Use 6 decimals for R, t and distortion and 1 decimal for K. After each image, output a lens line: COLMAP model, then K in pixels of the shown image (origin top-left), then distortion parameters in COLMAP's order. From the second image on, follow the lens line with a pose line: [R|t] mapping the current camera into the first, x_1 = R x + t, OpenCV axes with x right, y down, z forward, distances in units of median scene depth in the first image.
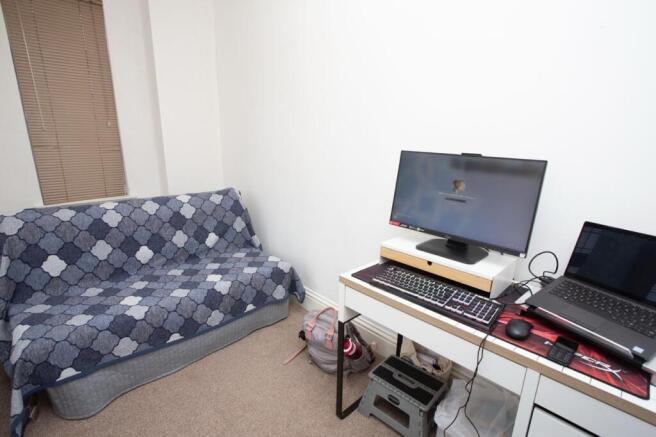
lens RADIAL K [[319.6, 0, 323.4], [0, 319.6, 220.2], [0, 0, 1]] dist [-0.072867, 0.031988]
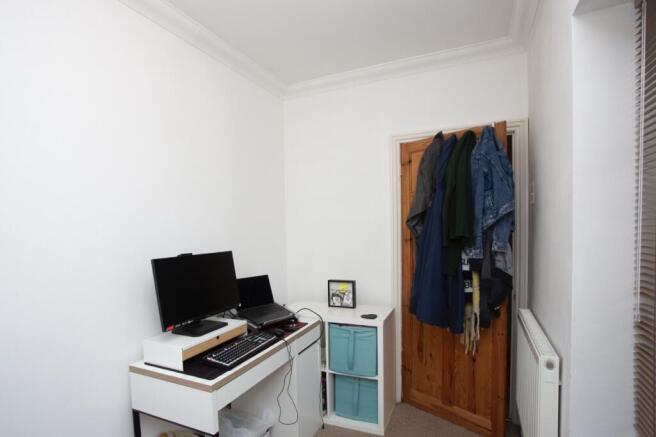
lens RADIAL K [[319.6, 0, 323.4], [0, 319.6, 220.2], [0, 0, 1]] dist [-0.072867, 0.031988]
pose [[-0.373898, 0.000553, 0.927470, -1.060209], [0.242430, 0.965292, 0.097158, -0.363055], [-0.895225, 0.261174, -0.361055, 0.990771]]
